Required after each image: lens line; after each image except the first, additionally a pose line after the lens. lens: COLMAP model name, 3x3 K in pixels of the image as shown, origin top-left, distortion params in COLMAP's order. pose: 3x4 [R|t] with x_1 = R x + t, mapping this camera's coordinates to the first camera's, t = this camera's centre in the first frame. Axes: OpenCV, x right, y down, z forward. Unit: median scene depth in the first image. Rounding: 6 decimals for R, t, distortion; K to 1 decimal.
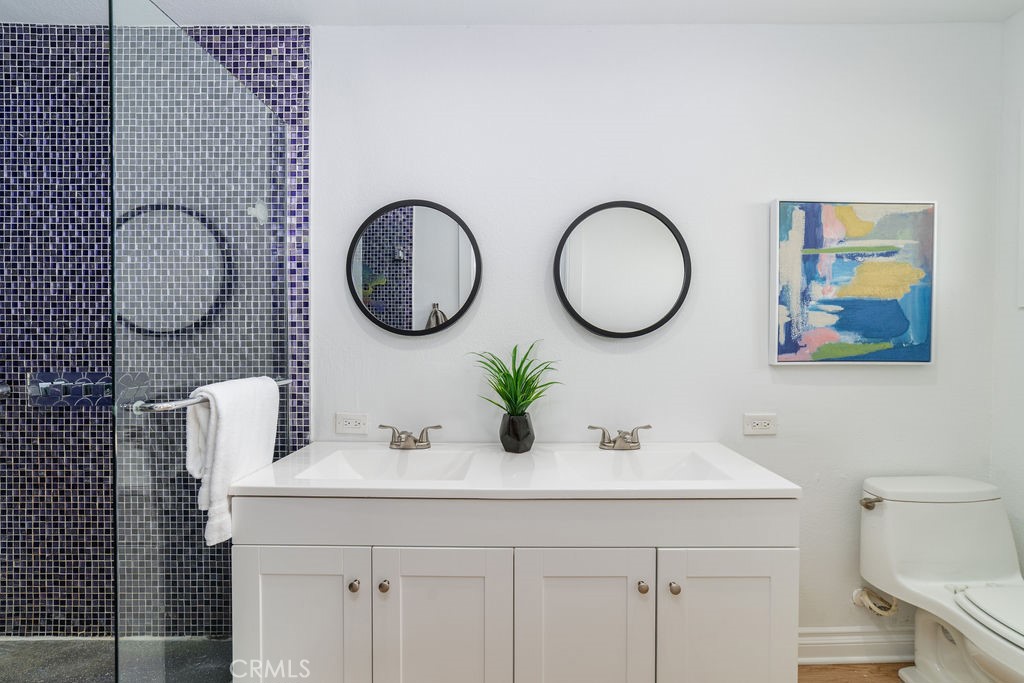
lens RADIAL K [[420.3, 0, 517.3], [0, 420.3, 336.1], [0, 0, 1]] dist [-0.000117, -0.000007]
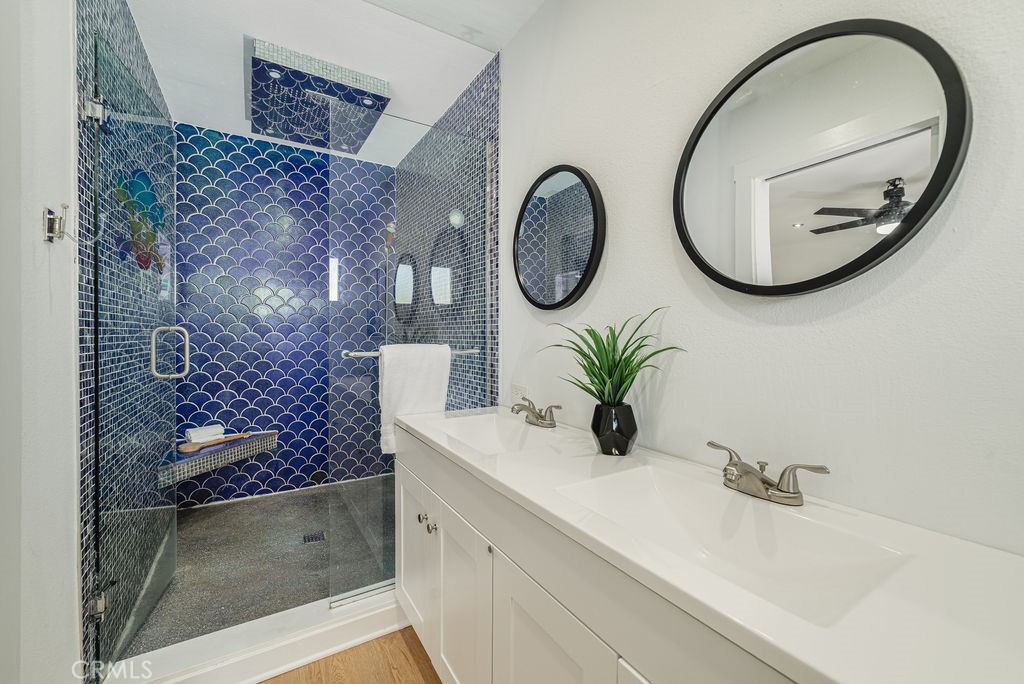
lens RADIAL K [[420.3, 0, 517.3], [0, 420.3, 336.6], [0, 0, 1]] dist [-0.000117, -0.000007]
pose [[0.527863, 0.002935, -0.849324, 0.532927], [-0.003574, 0.999993, 0.001235, 0.059610], [0.849322, 0.002383, 0.527870, 0.428627]]
